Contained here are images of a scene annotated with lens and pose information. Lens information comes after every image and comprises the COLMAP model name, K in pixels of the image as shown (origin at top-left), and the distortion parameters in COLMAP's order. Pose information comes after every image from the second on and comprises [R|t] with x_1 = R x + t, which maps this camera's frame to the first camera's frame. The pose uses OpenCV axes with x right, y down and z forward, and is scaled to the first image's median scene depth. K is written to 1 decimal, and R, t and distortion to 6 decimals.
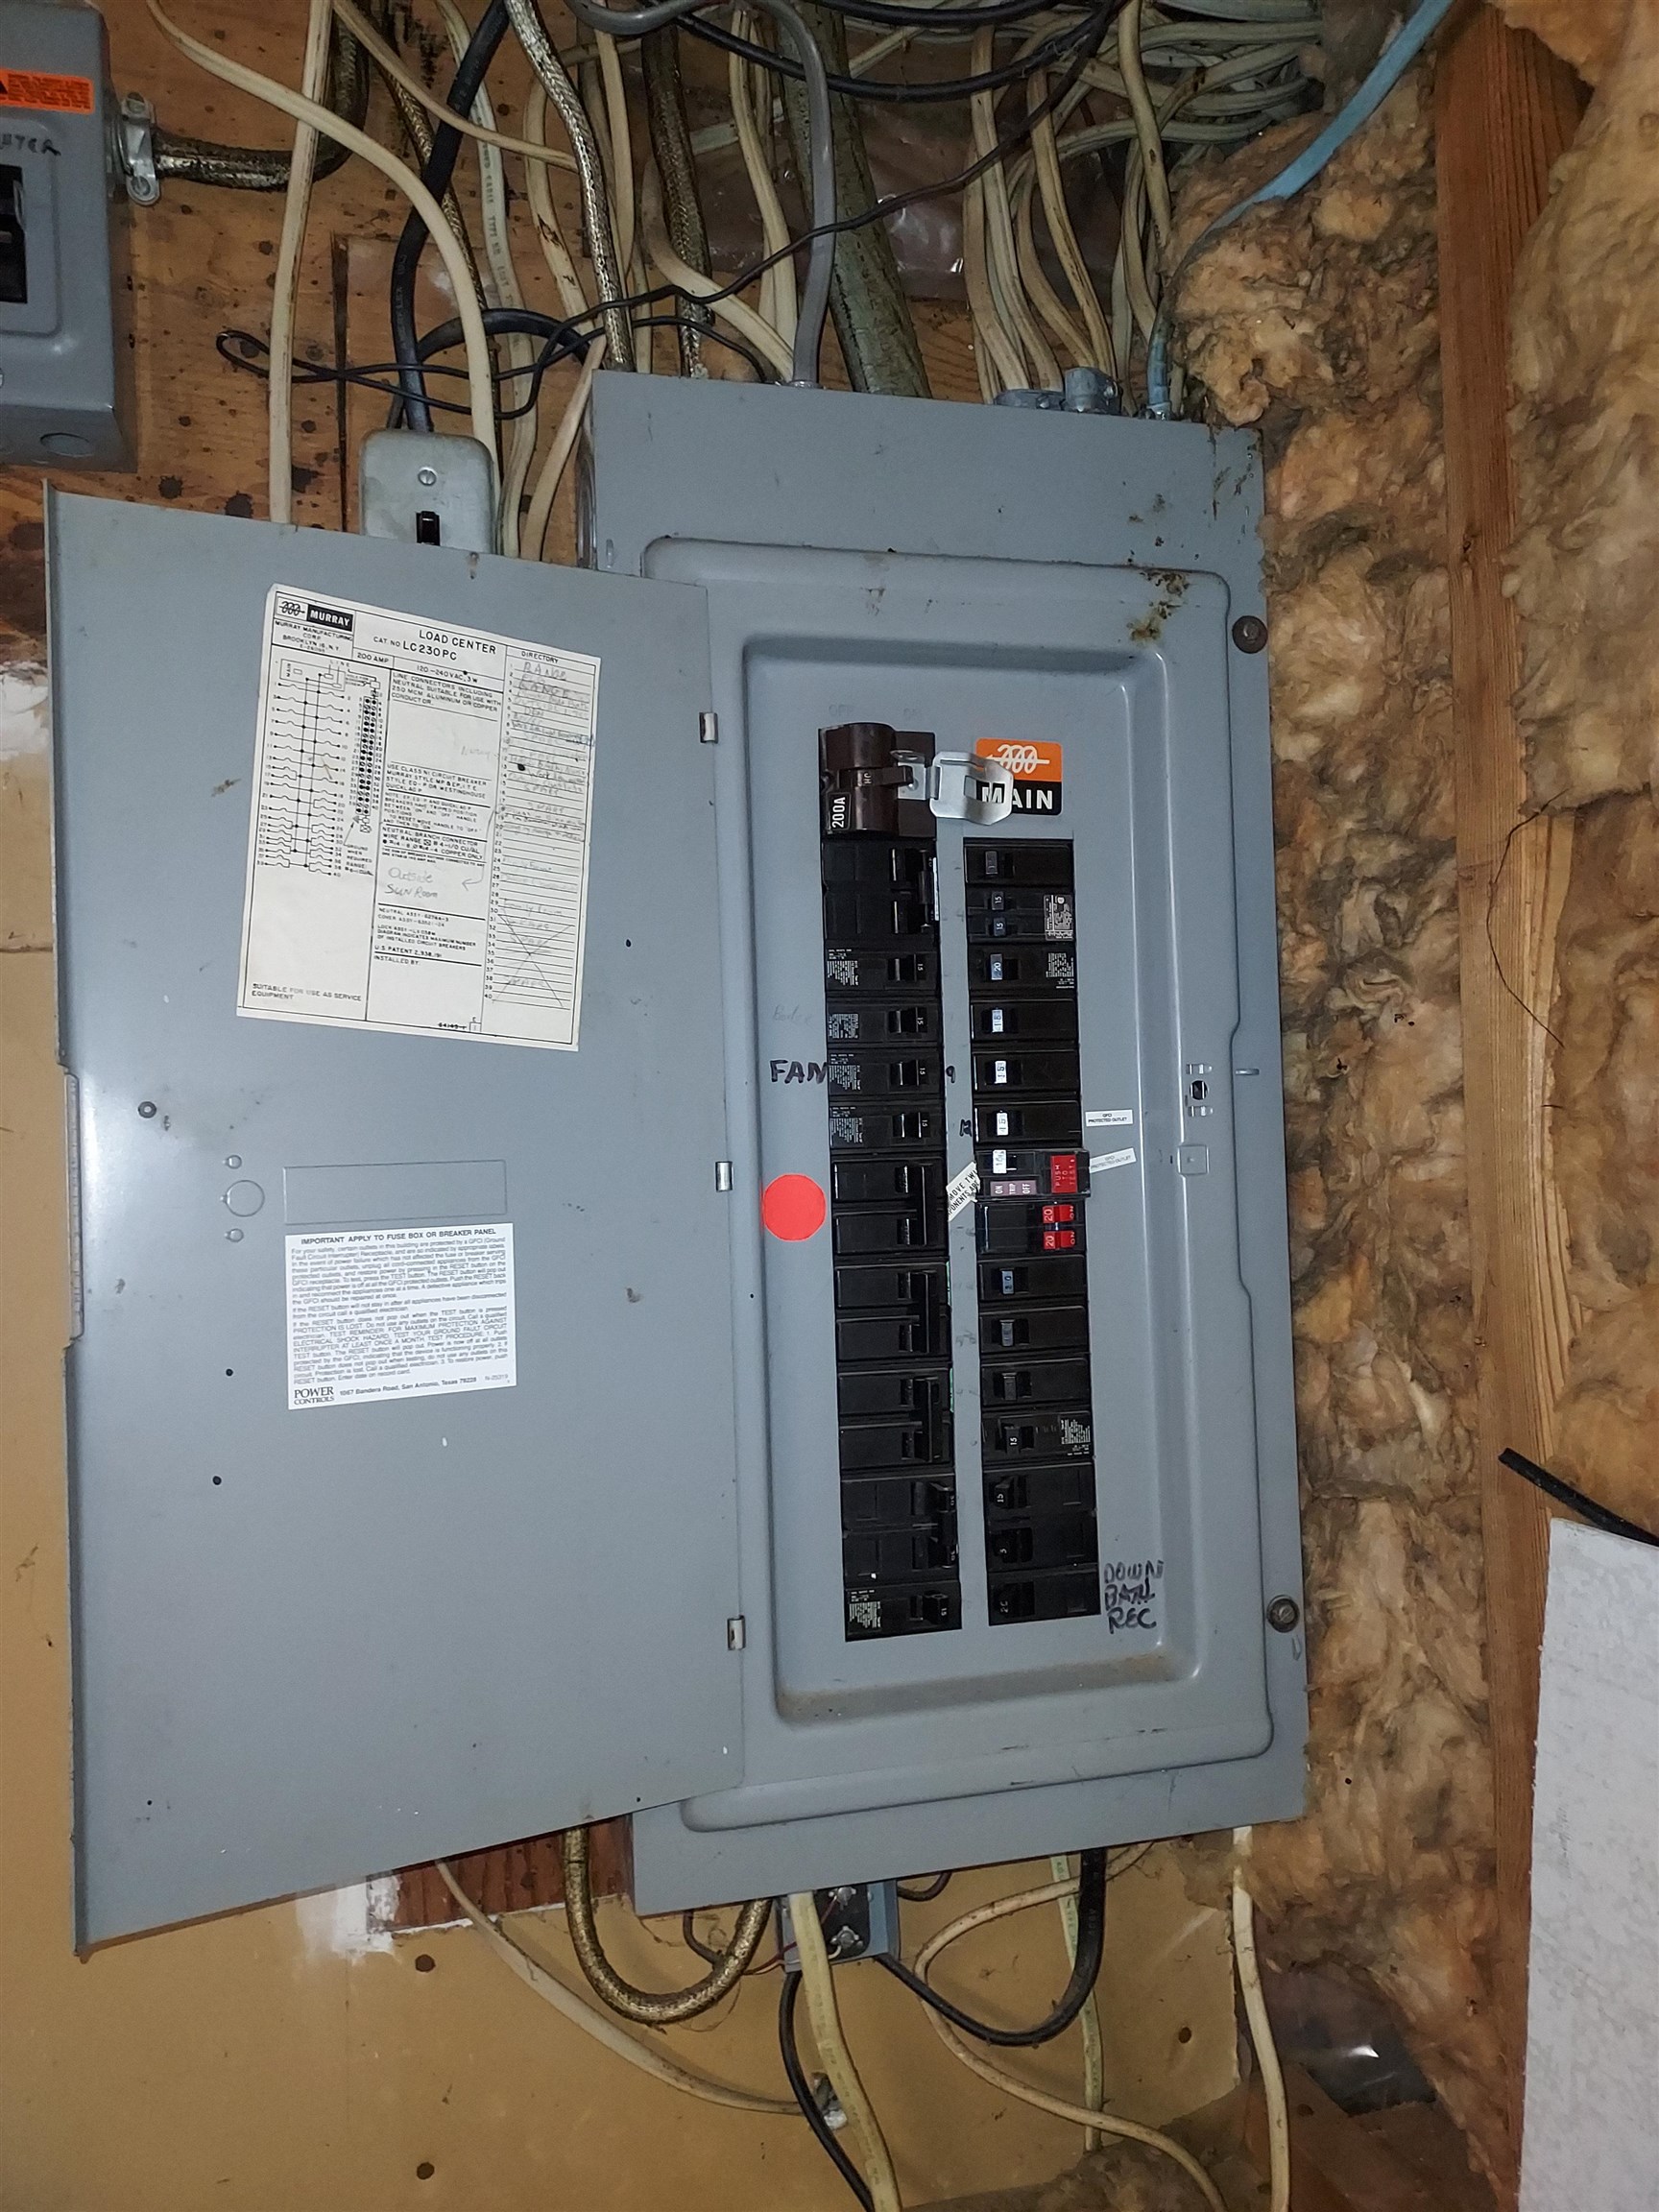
lens RADIAL K [[1598.9, 0, 832.8], [0, 1598.9, 1107.8], [0, 0, 1]] dist [0.054573, -0.037685]
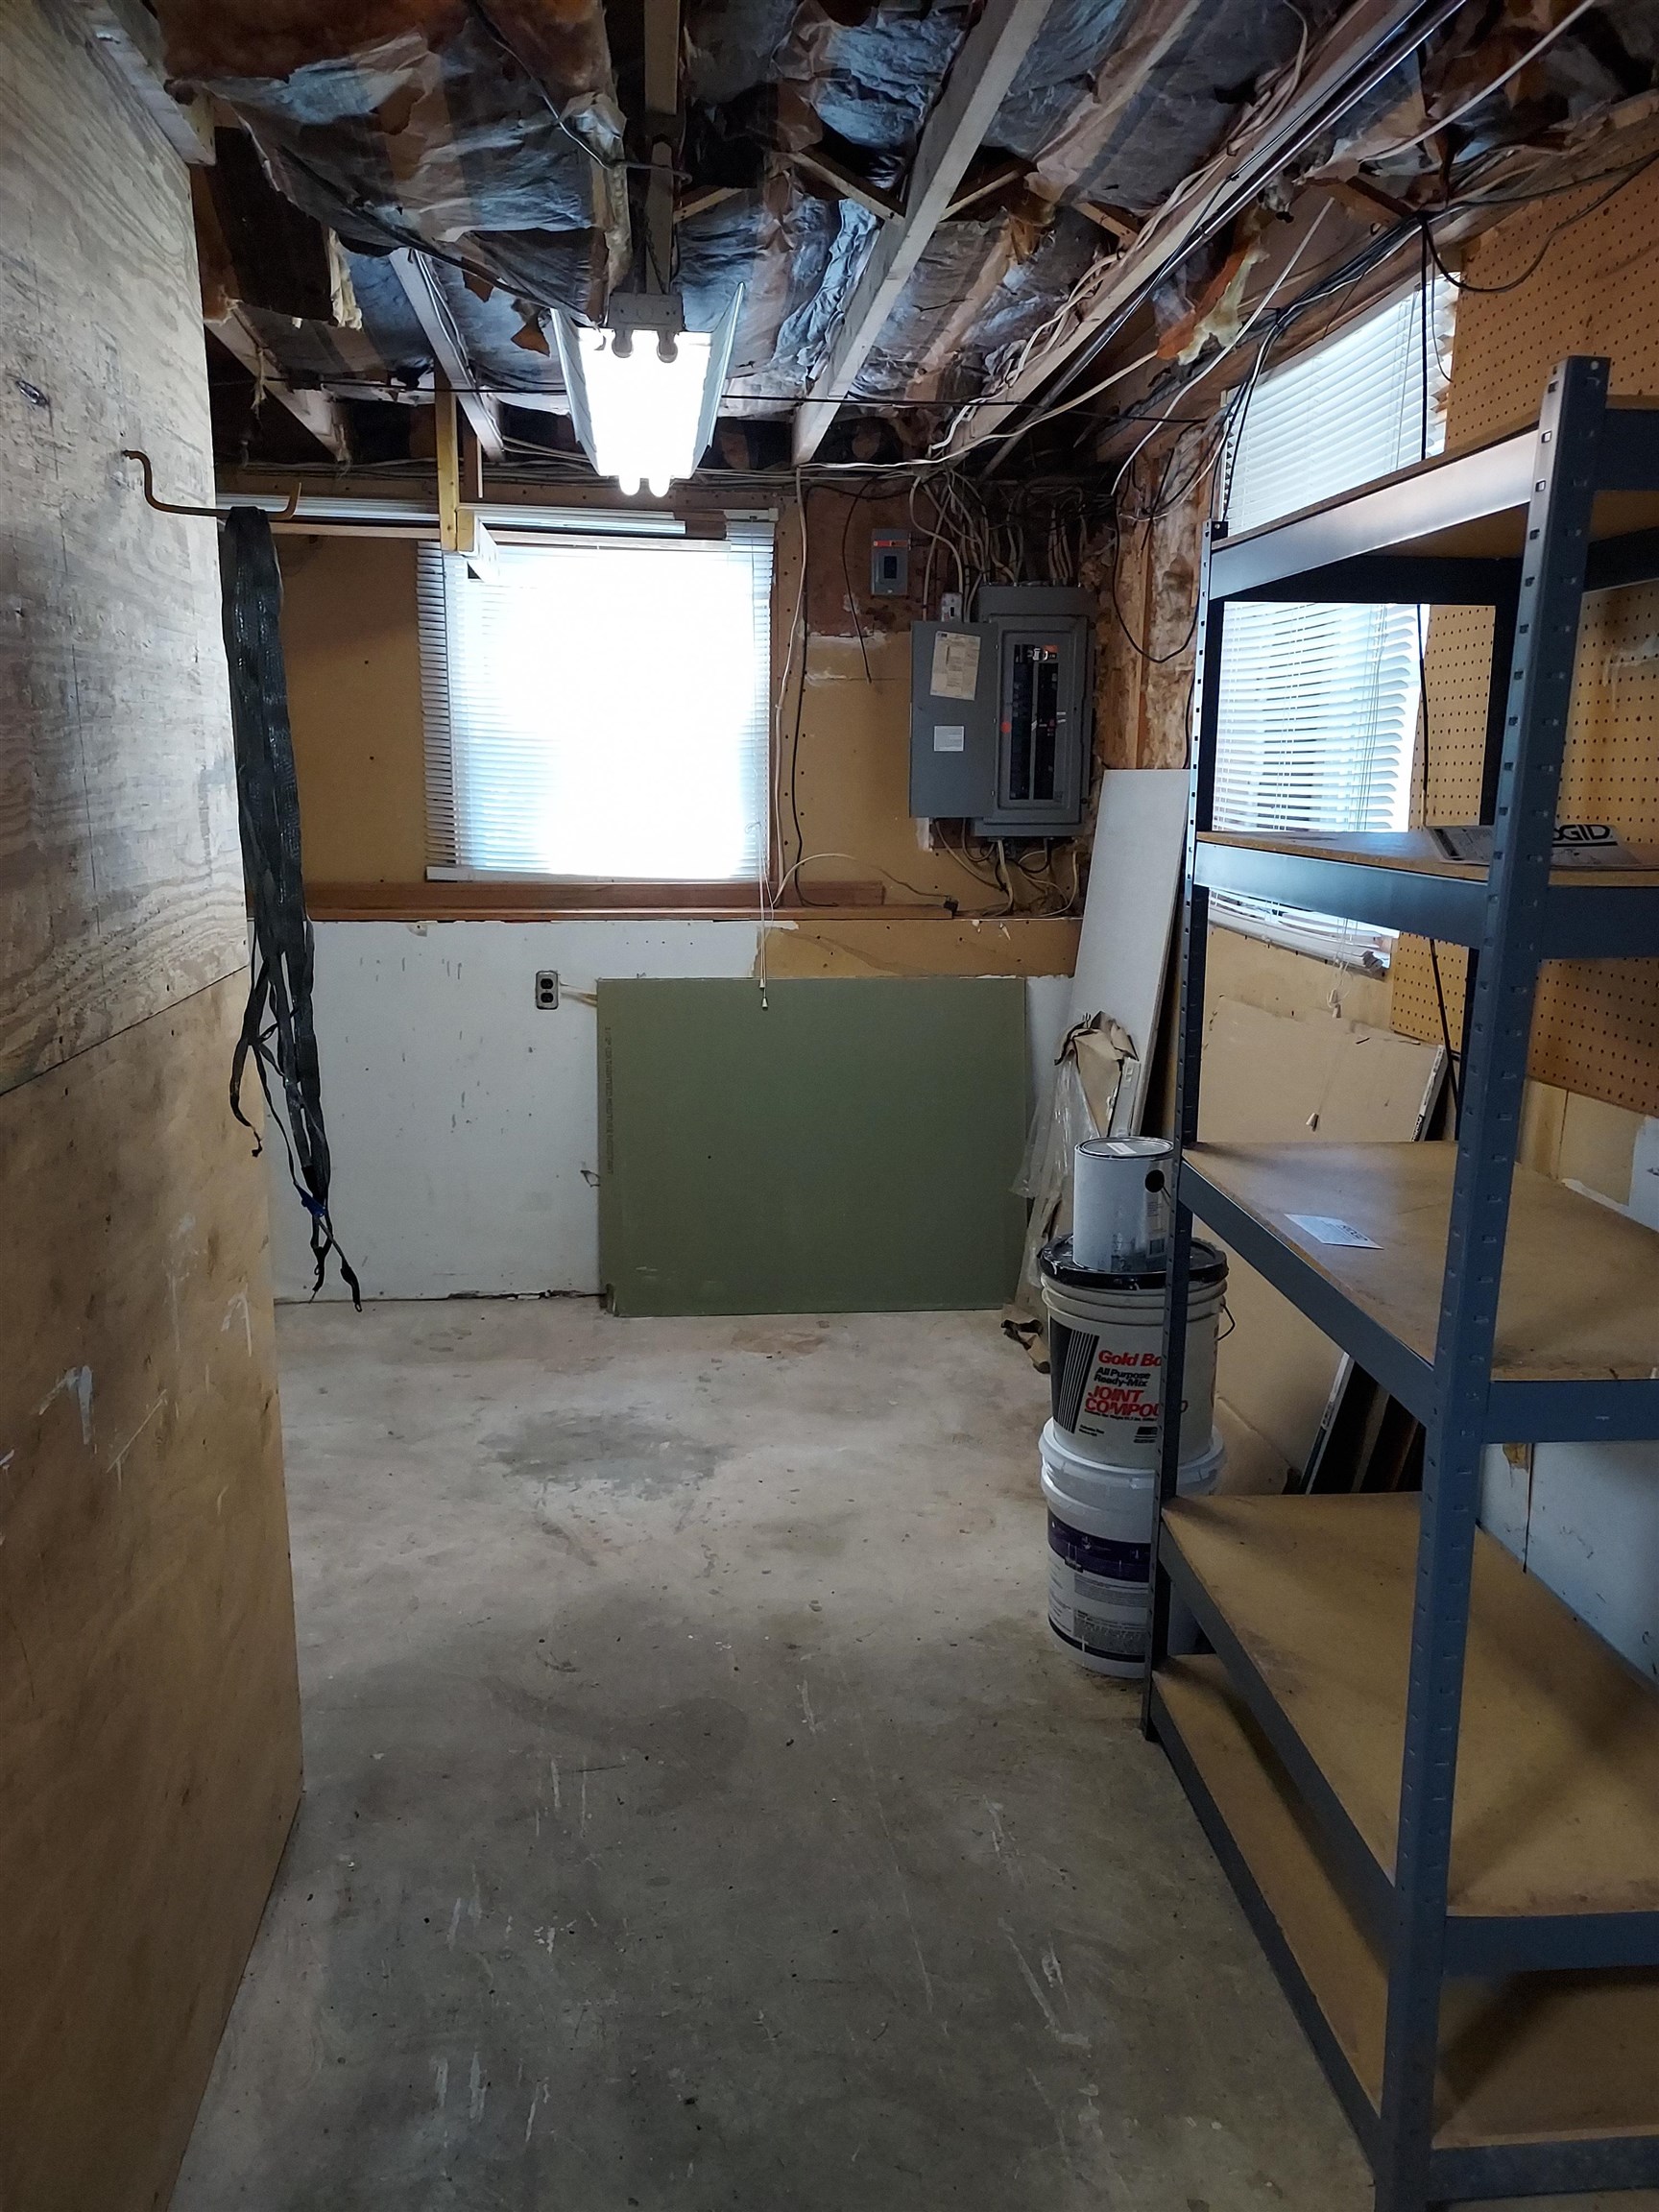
lens RADIAL K [[1598.9, 0, 831.3], [0, 1598.9, 1111.4], [0, 0, 1]] dist [0.054573, -0.037685]
pose [[0.991561, 0.060948, -0.114425, 0.104169], [-0.030437, 0.967376, 0.251512, -0.038141], [0.126021, -0.245906, 0.961067, -5.272853]]
